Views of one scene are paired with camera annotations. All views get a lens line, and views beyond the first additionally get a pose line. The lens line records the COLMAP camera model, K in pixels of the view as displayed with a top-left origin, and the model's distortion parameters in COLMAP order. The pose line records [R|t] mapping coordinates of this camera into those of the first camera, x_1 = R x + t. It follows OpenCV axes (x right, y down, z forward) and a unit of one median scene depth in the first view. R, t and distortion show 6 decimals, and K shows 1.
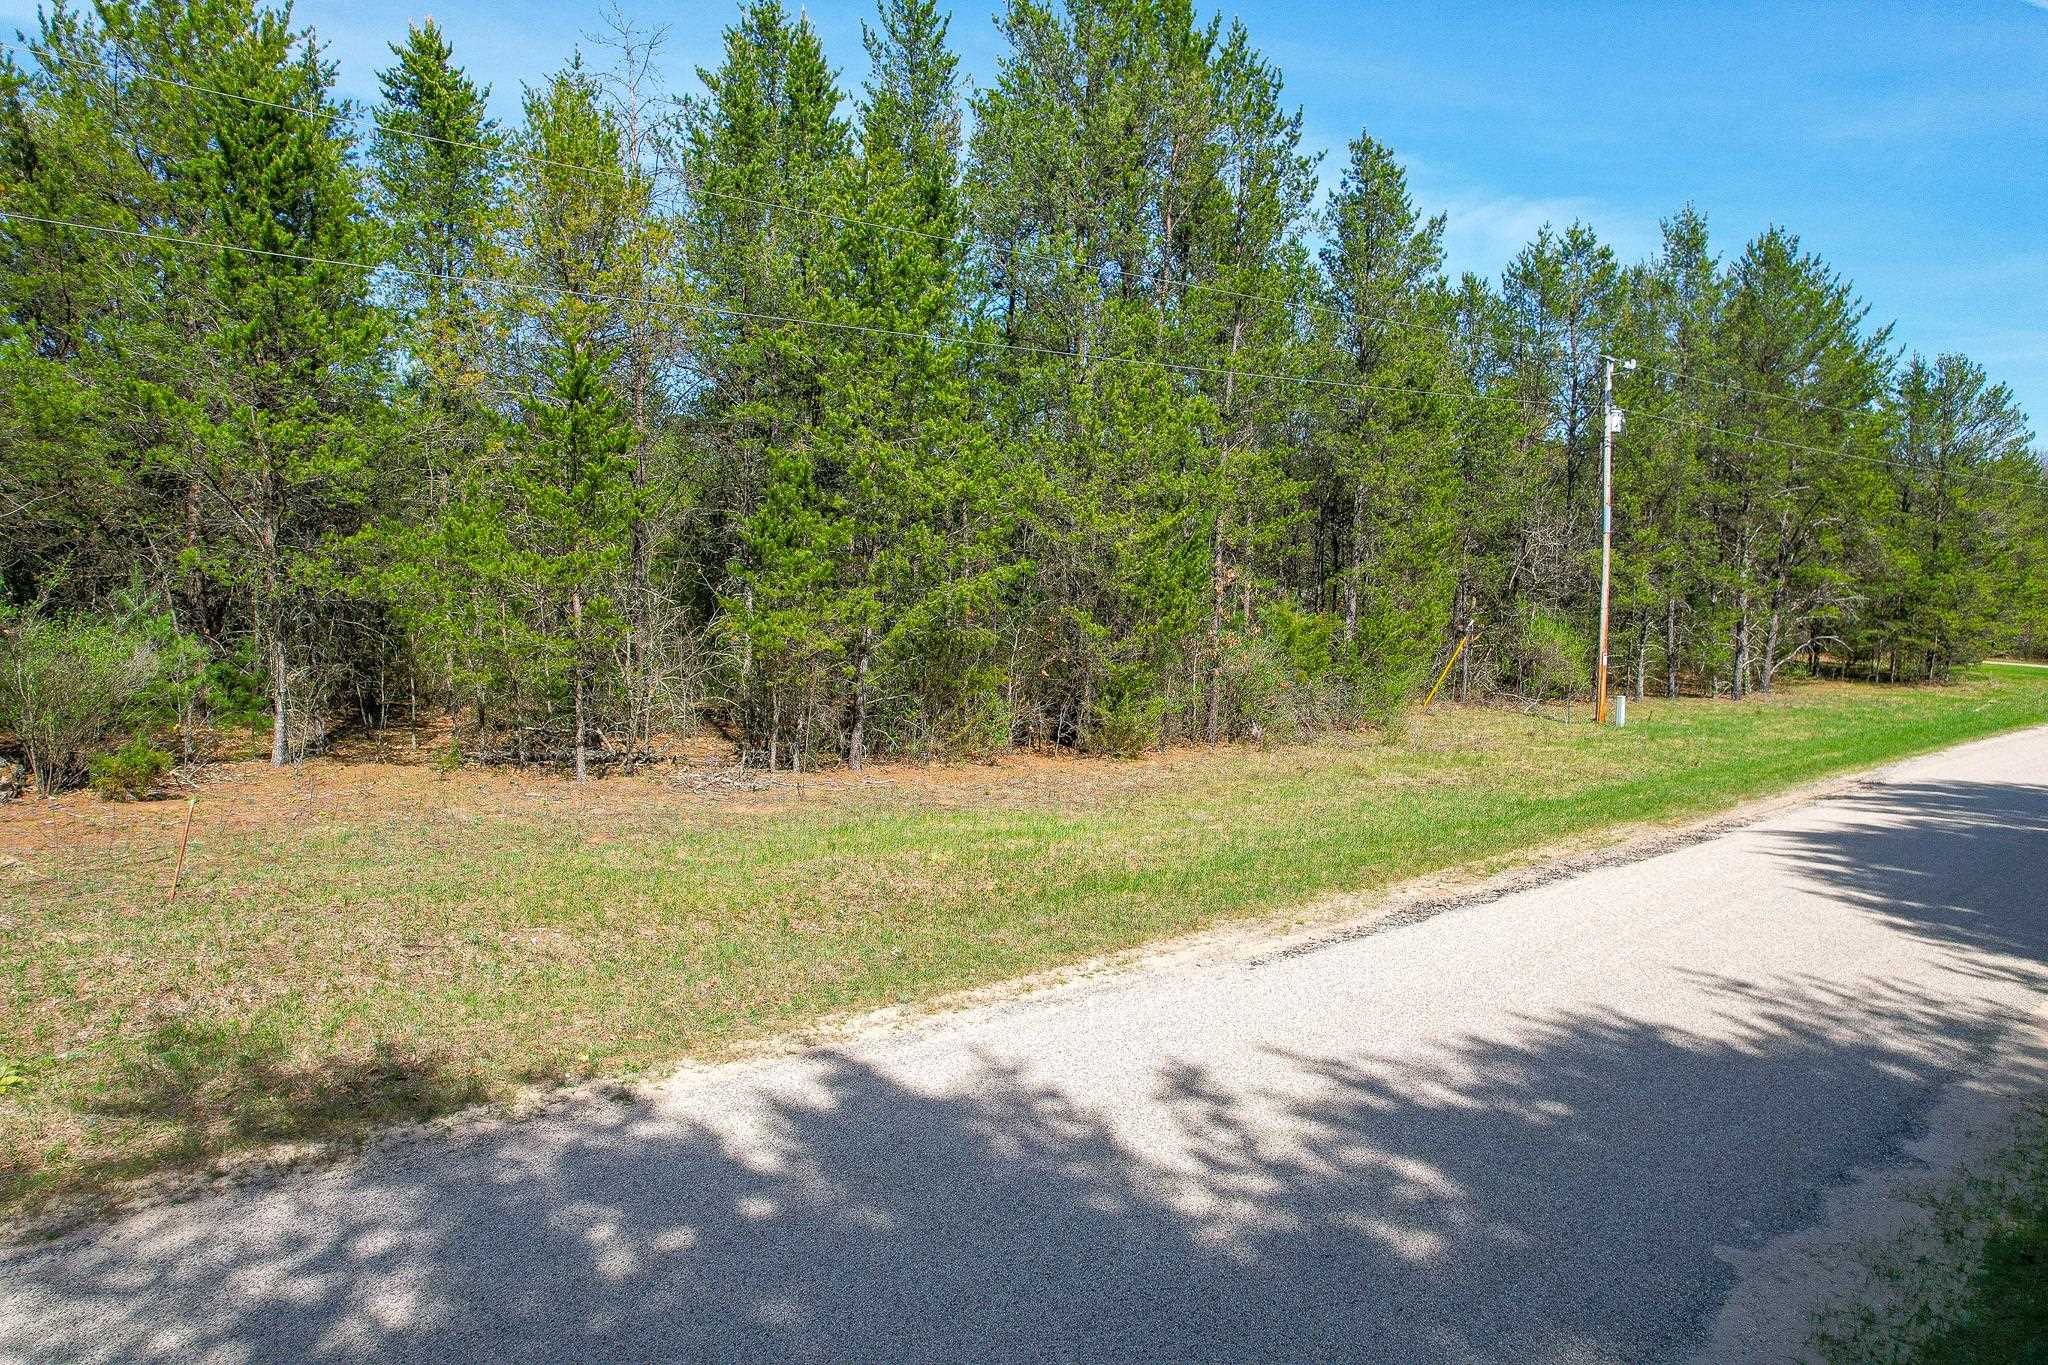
lens RADIAL K [[1320.0, 0, 1026.2], [0, 1320.0, 675.6], [0, 0, 1]] dist [-0.080722, 0.071919]
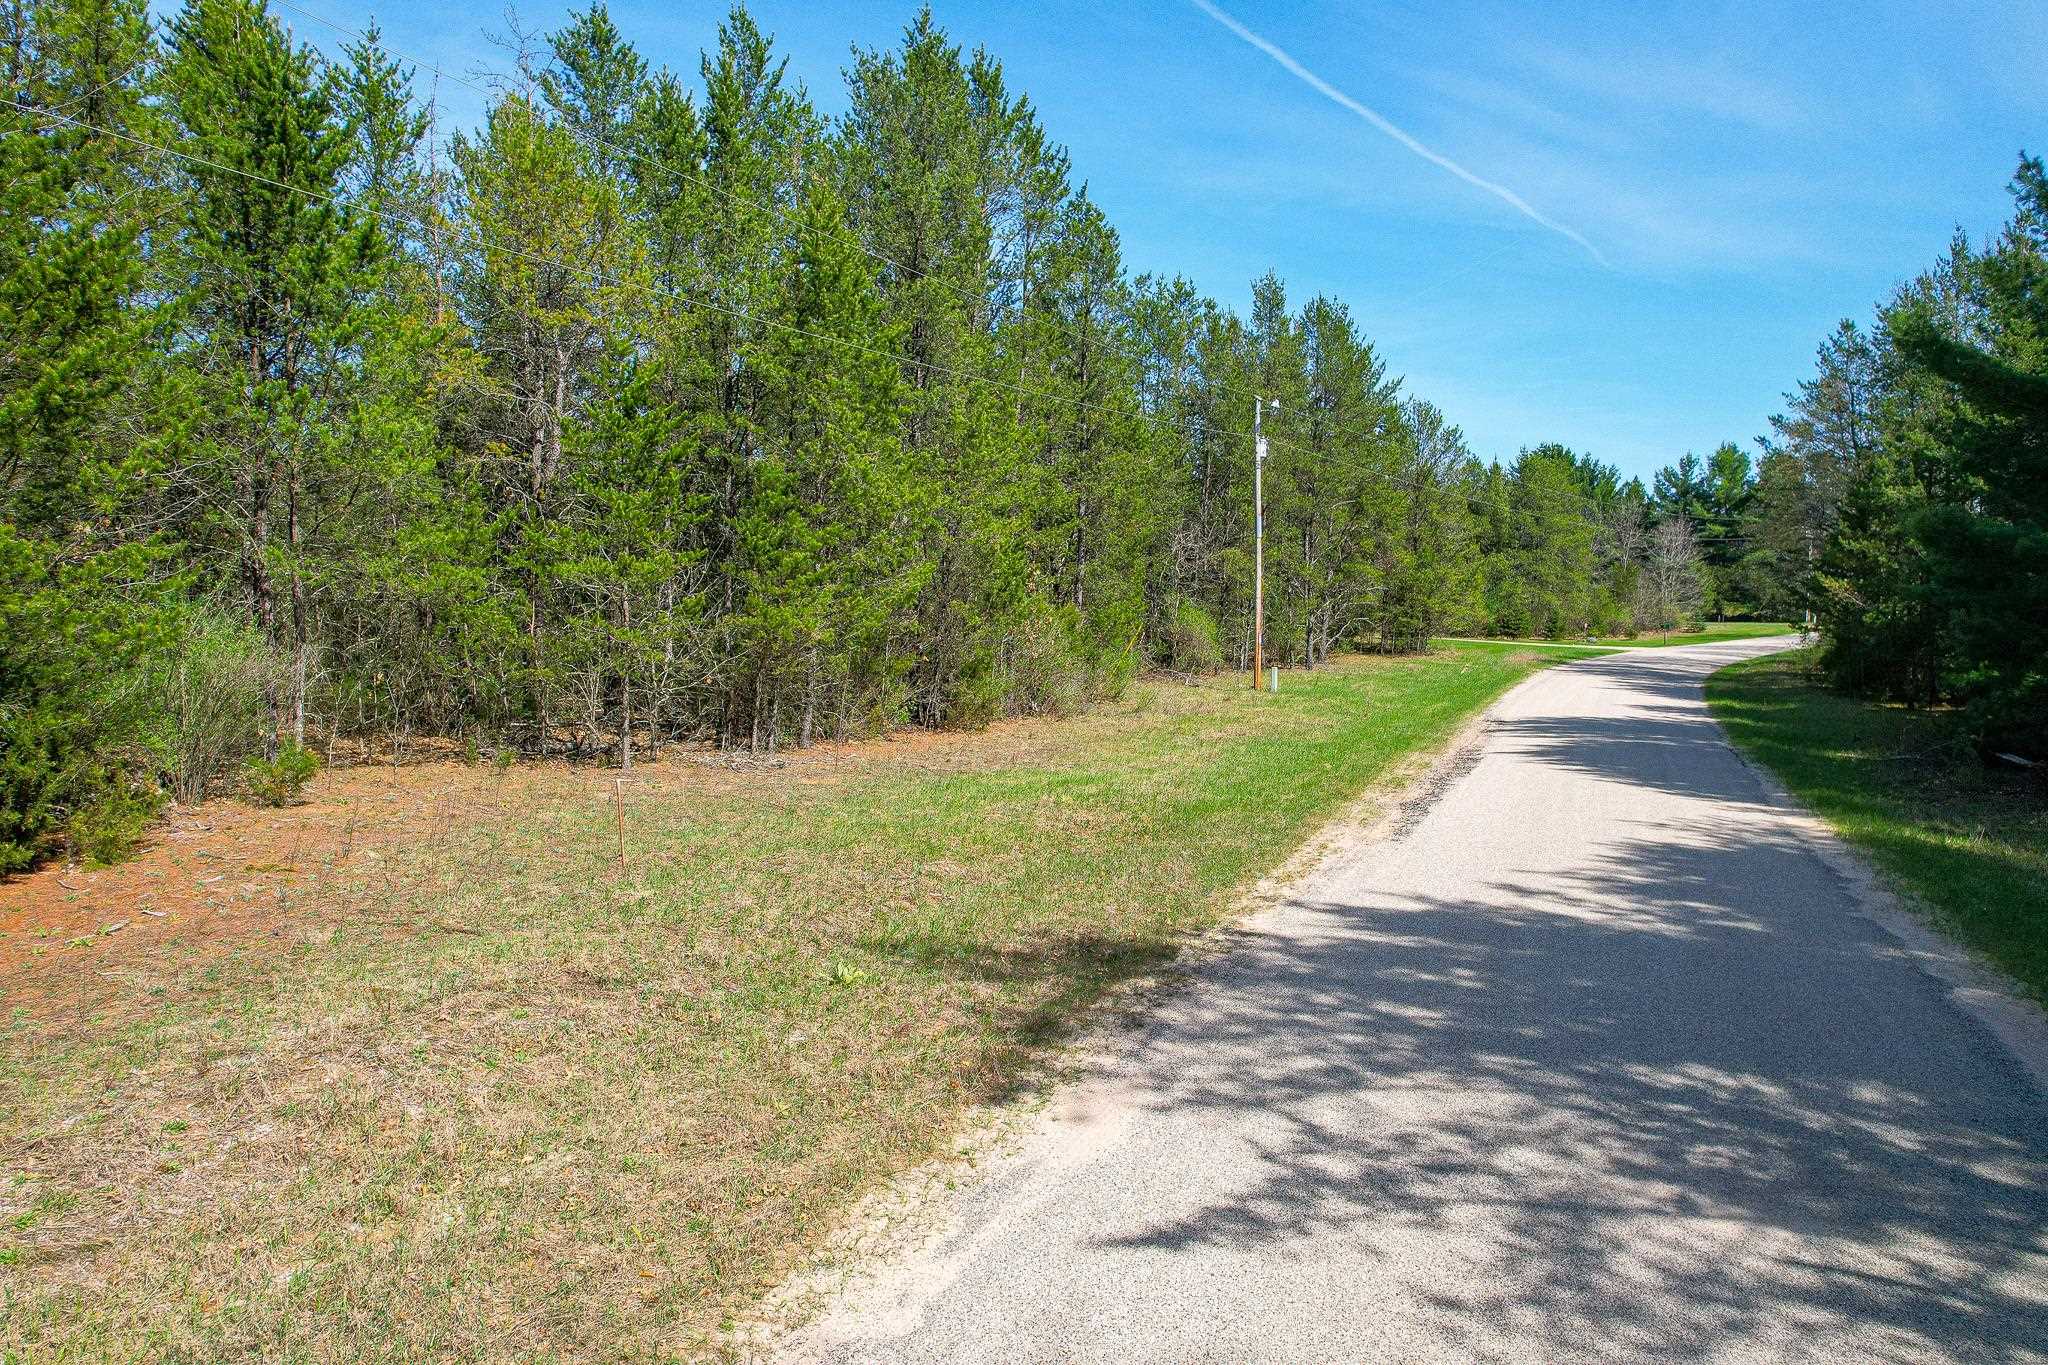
lens RADIAL K [[1320.0, 0, 1027.1], [0, 1320.0, 688.3], [0, 0, 1]] dist [-0.080722, 0.071919]
pose [[0.911750, -0.034744, 0.409273, -0.235797], [0.027284, 0.999338, 0.024055, -0.001213], [-0.409838, -0.010766, 0.912095, -0.053976]]
